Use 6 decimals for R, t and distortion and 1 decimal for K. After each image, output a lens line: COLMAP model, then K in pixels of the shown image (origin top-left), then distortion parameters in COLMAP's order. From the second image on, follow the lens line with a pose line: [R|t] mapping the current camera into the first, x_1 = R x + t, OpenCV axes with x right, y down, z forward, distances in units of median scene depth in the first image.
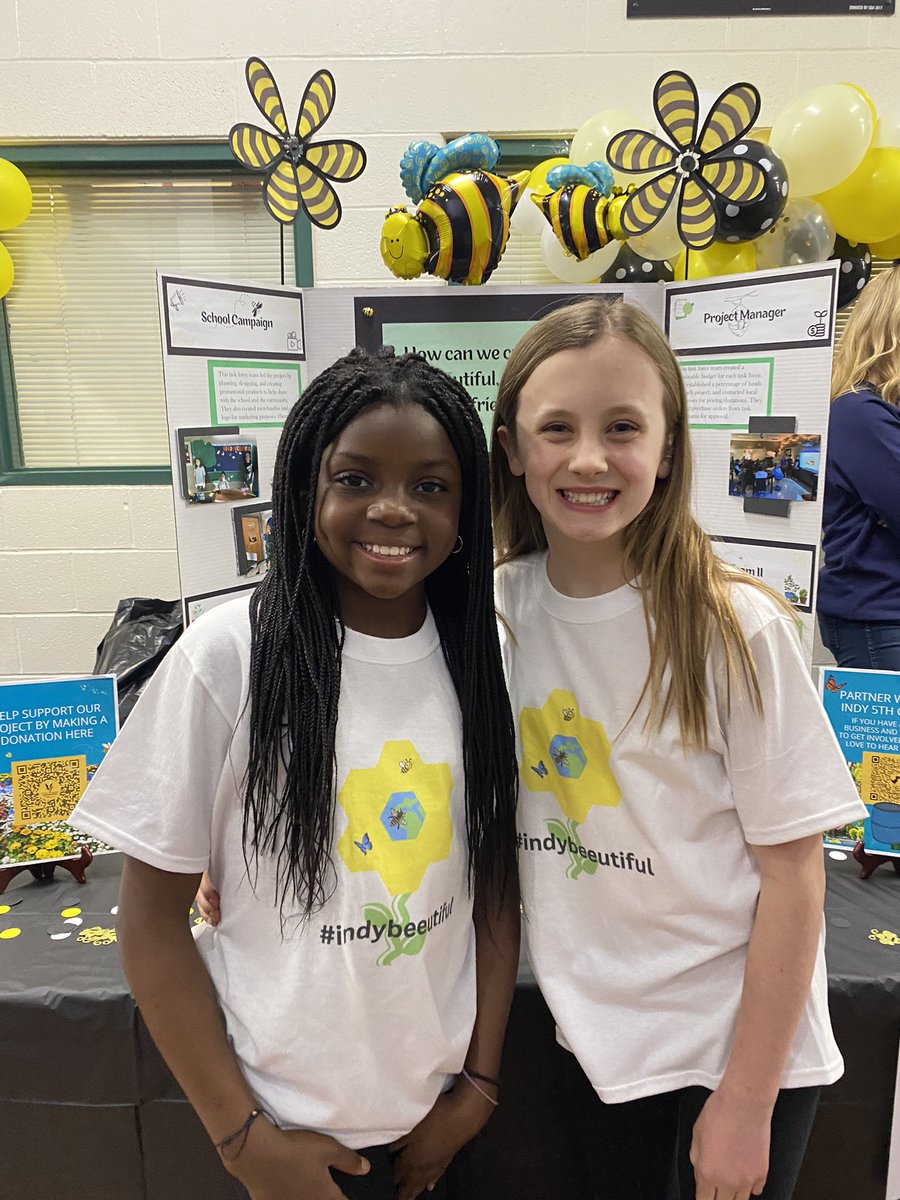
lens RADIAL K [[940.6, 0, 450.0], [0, 940.6, 600.0], [0, 0, 1]] dist [0.125357, -0.157758]
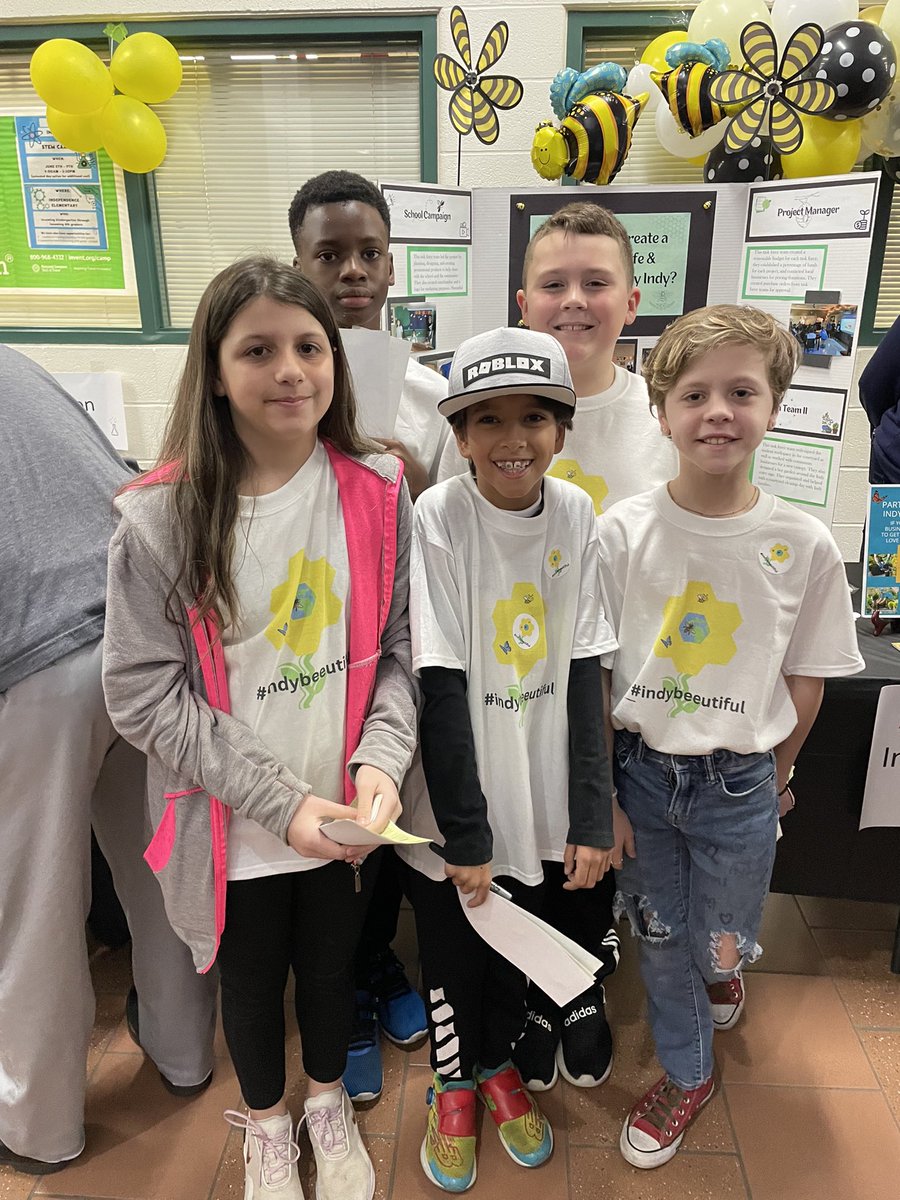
lens RADIAL K [[940.6, 0, 450.0], [0, 940.6, 600.0], [0, 0, 1]] dist [0.125357, -0.157758]
pose [[0.994893, 0.041447, -0.092036, -0.038759], [-0.029222, 0.991029, 0.130416, 0.072209], [0.096616, -0.127060, 0.987178, -0.408313]]
